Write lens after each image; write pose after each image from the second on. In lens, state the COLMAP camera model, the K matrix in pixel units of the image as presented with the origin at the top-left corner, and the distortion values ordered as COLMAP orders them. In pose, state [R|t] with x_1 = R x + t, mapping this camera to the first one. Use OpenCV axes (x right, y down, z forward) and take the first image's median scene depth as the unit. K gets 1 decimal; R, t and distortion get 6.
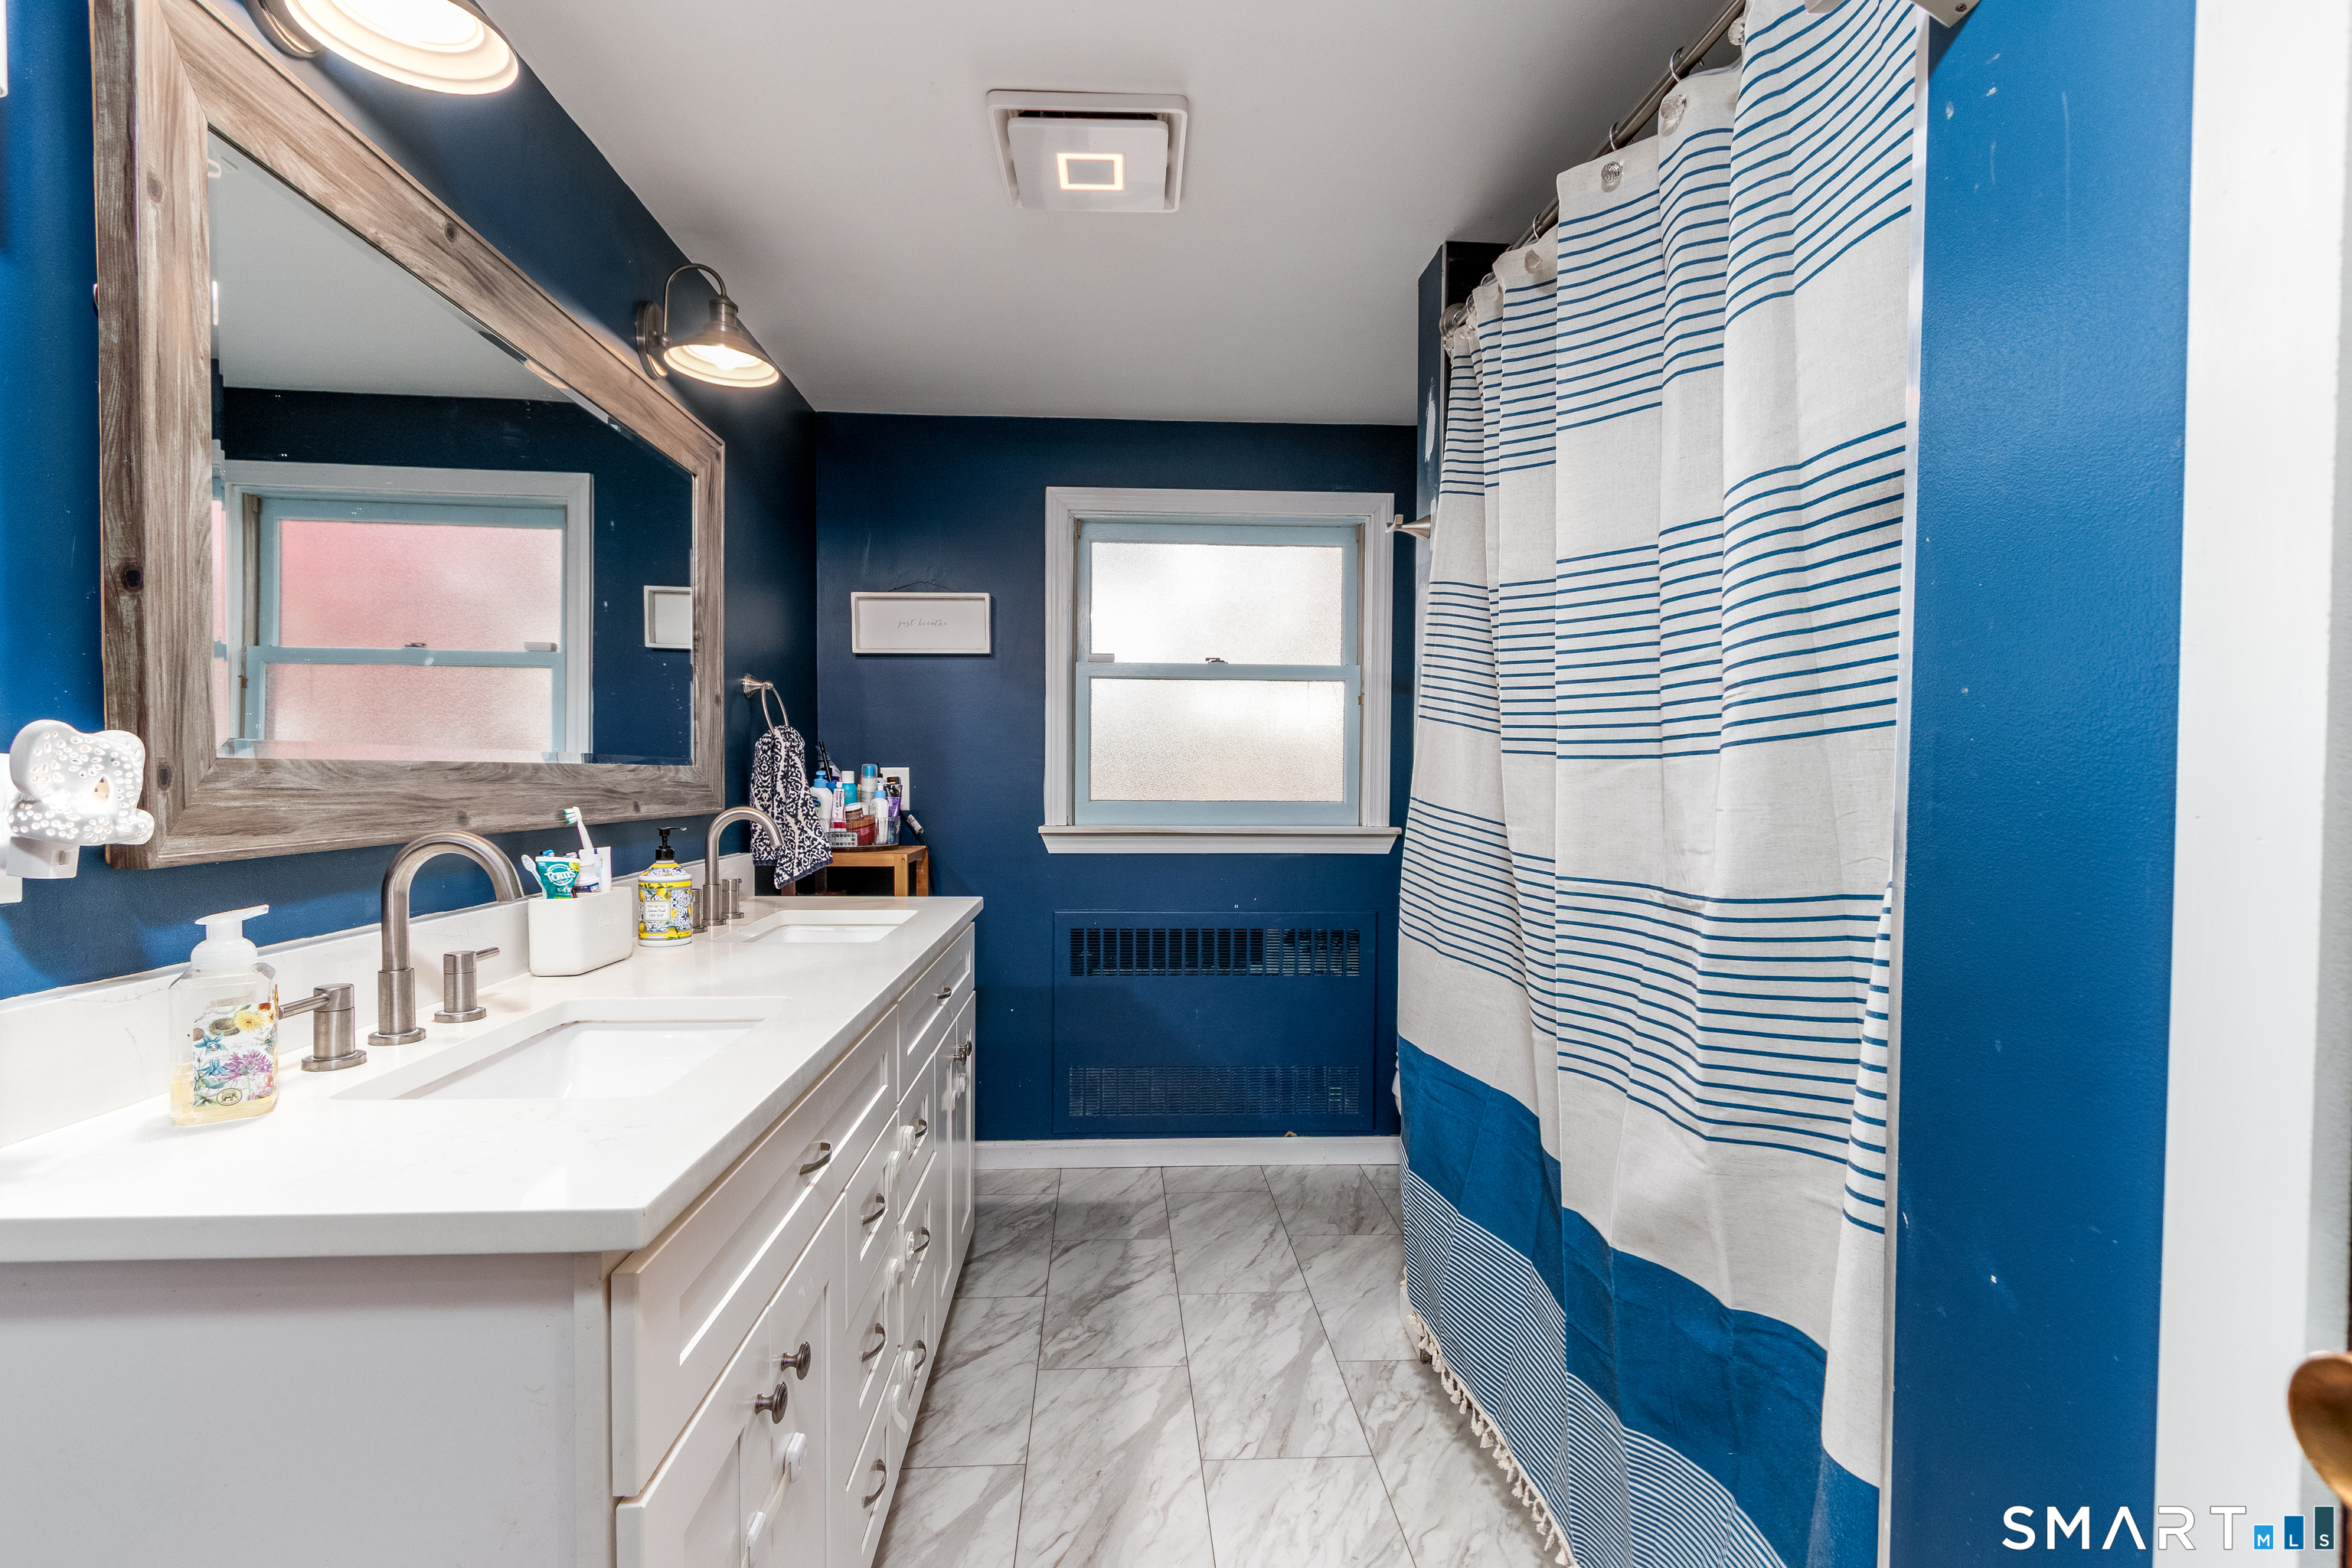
lens RADIAL K [[1078.4, 0, 1166.6], [0, 1078.4, 806.0], [0, 0, 1]] dist [0.007955, -0.003583]
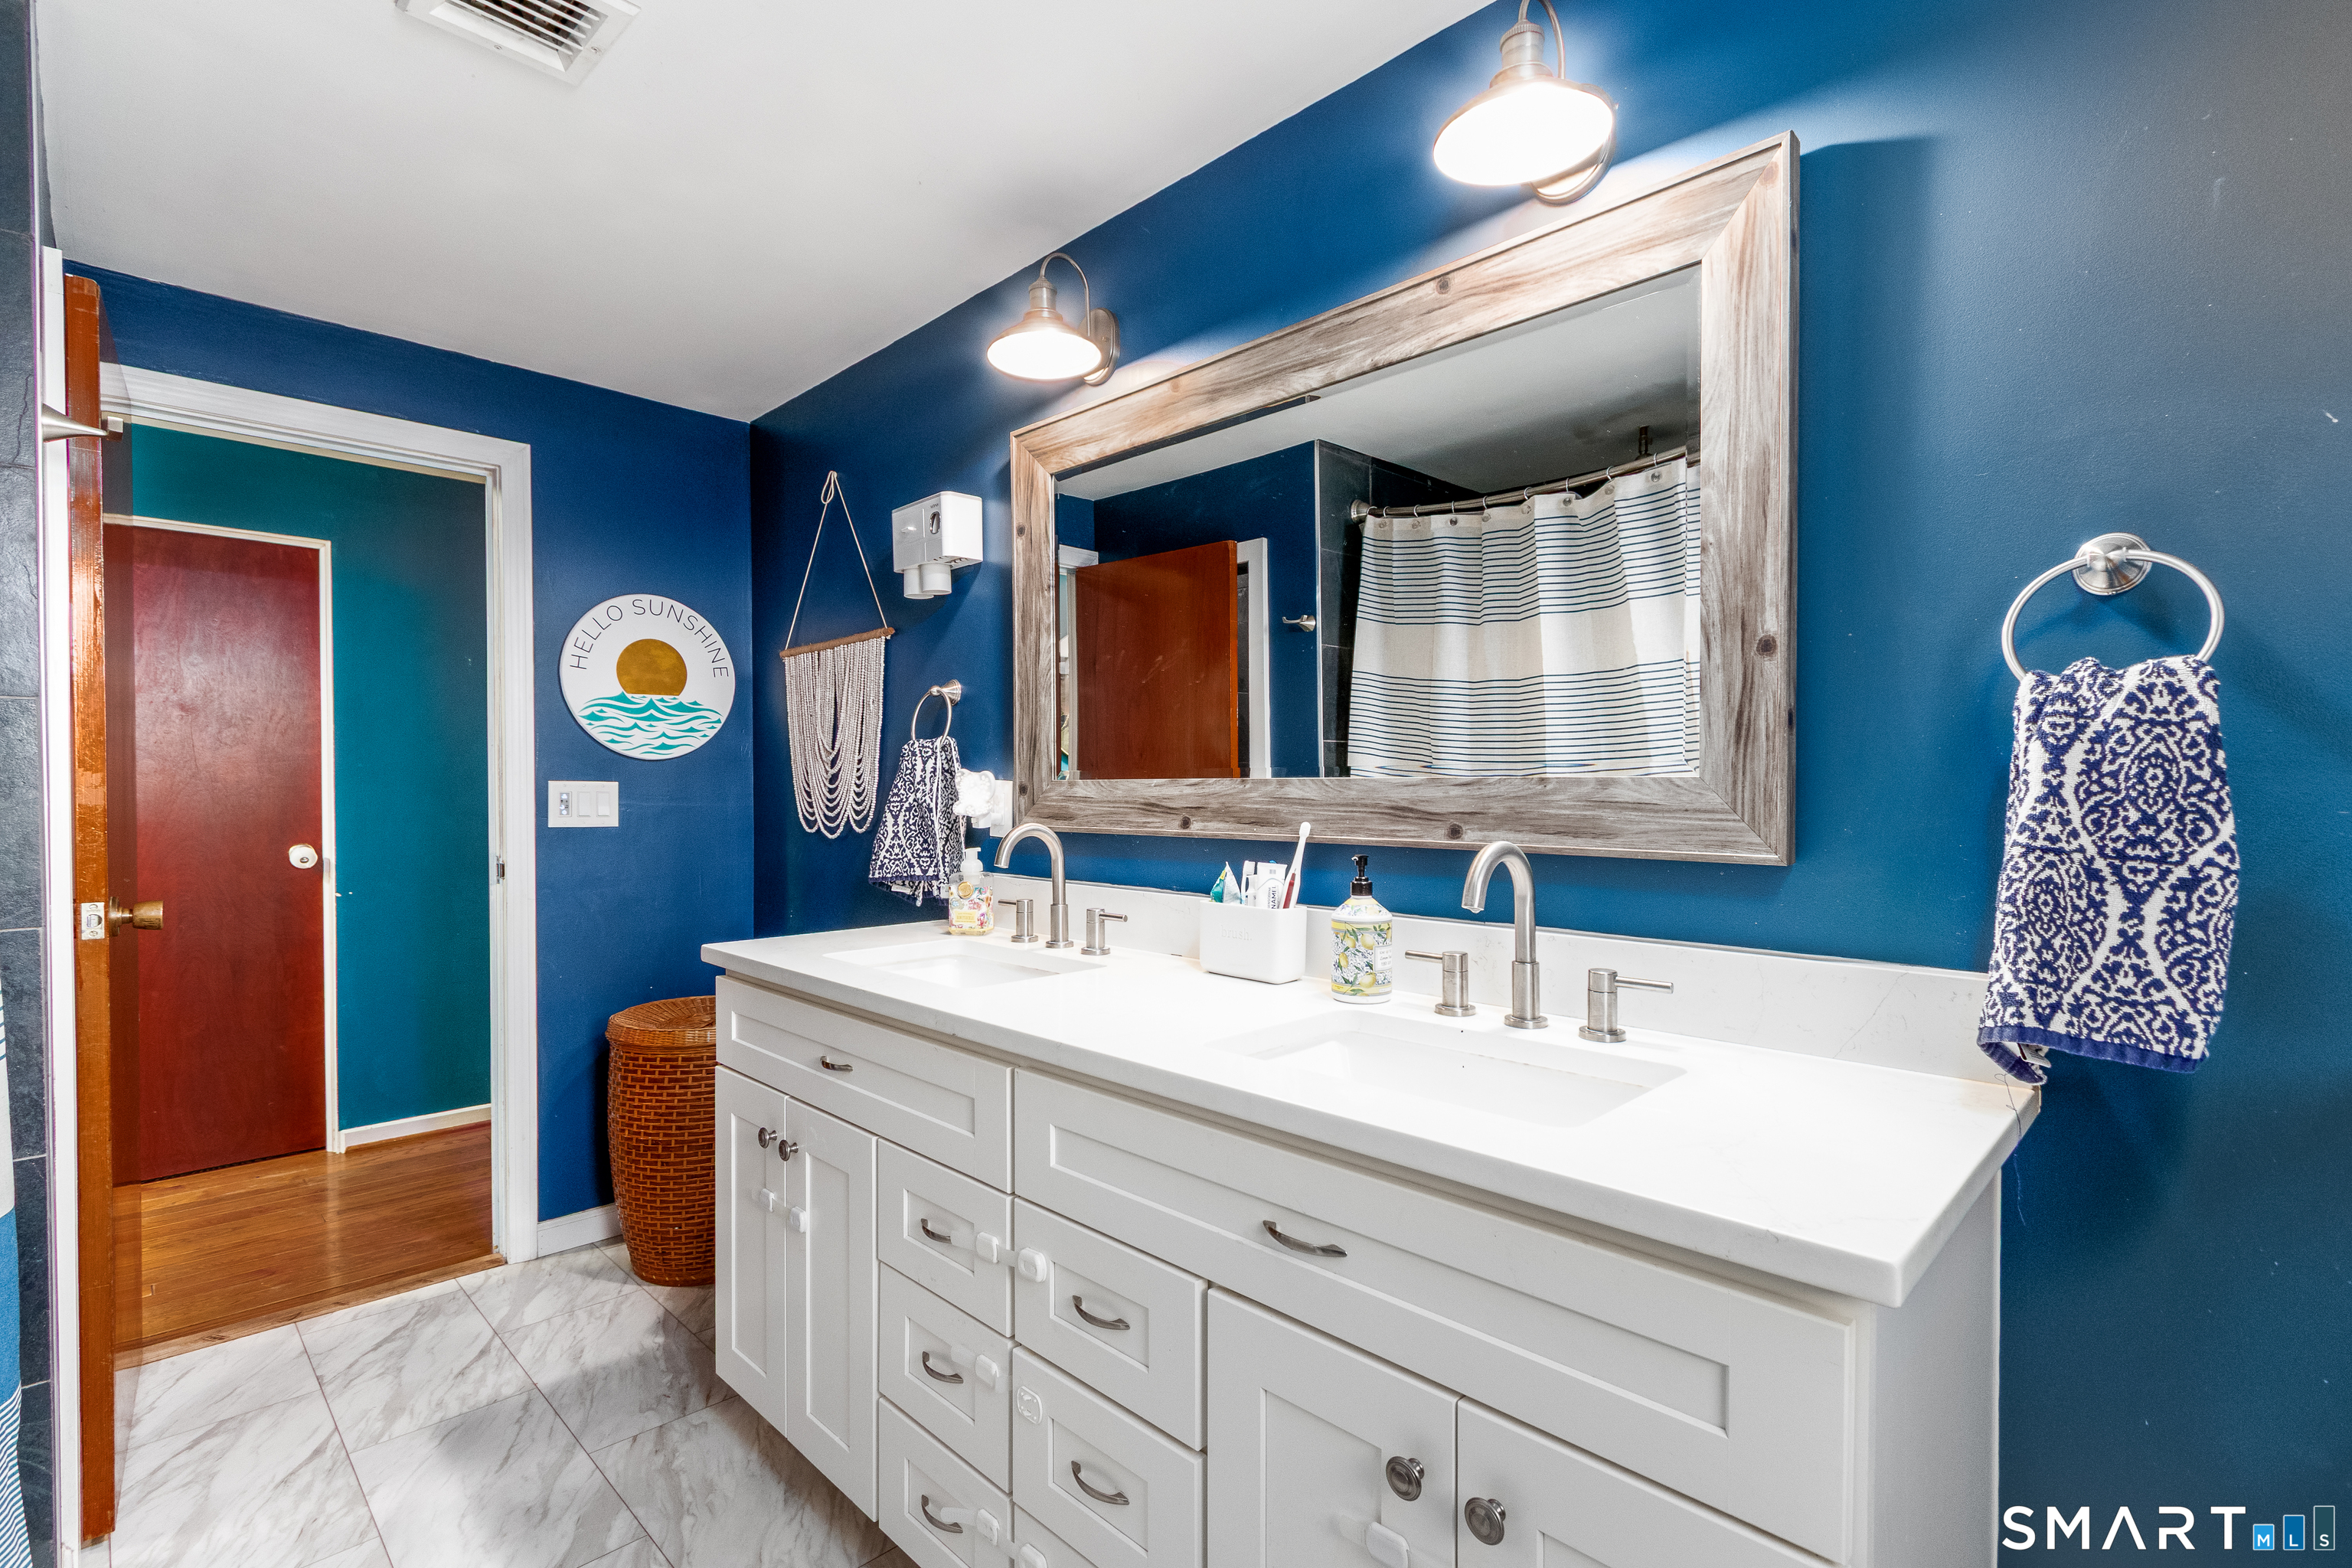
lens RADIAL K [[1078.4, 0, 1166.6], [0, 1078.4, 806.0], [0, 0, 1]] dist [0.007955, -0.003583]
pose [[-0.743812, 0.008566, -0.668334, 0.200710], [-0.015412, 0.999432, 0.029963, -0.042426], [0.668211, 0.032587, -0.743258, 1.698742]]
